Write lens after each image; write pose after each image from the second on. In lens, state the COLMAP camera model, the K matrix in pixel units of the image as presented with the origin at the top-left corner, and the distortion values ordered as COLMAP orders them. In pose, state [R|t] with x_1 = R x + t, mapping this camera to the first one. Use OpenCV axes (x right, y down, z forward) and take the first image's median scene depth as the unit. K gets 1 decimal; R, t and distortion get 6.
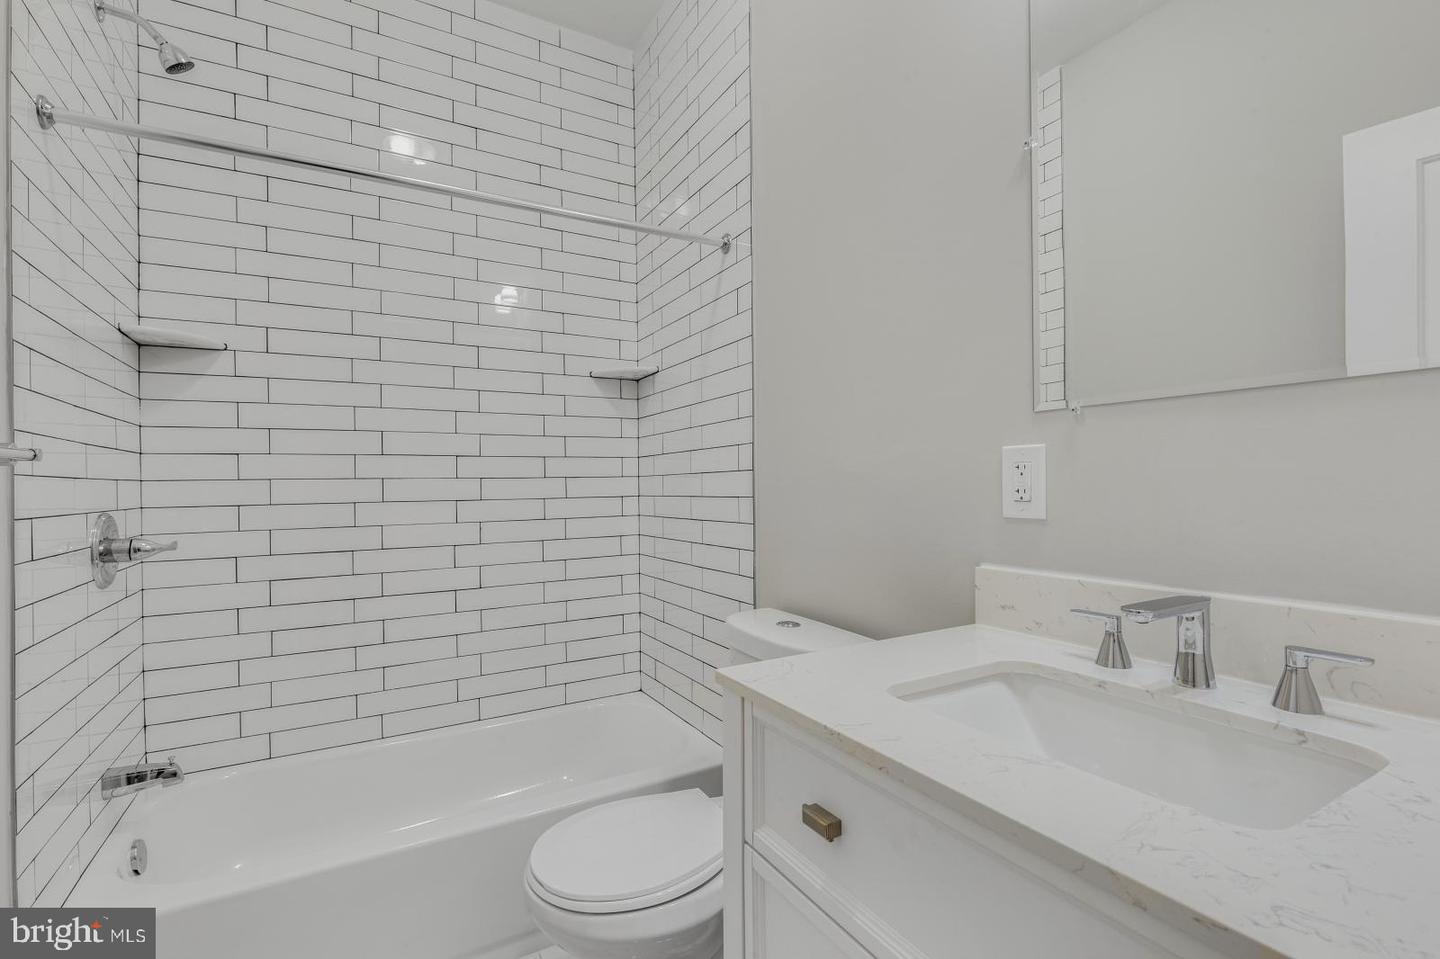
lens RADIAL K [[661.9, 0, 714.4], [0, 661.9, 480.2], [0, 0, 1]] dist [-0.001794, -0.001887]
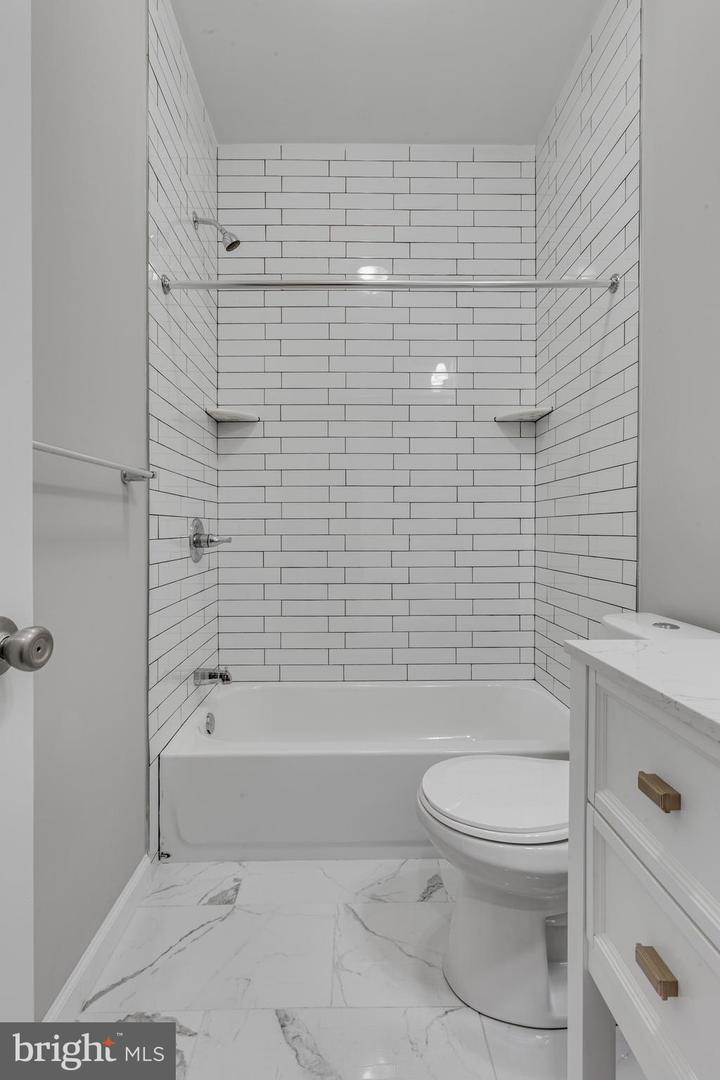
lens RADIAL K [[496.4, 0, 363.0], [0, 496.4, 542.8], [0, 0, 1]] dist [-0.001794, -0.001887]
pose [[0.870400, 0.017450, -0.492036, 0.068534], [-0.011681, 0.999822, 0.014796, 0.070078], [0.492206, -0.007131, 0.870449, 0.071413]]
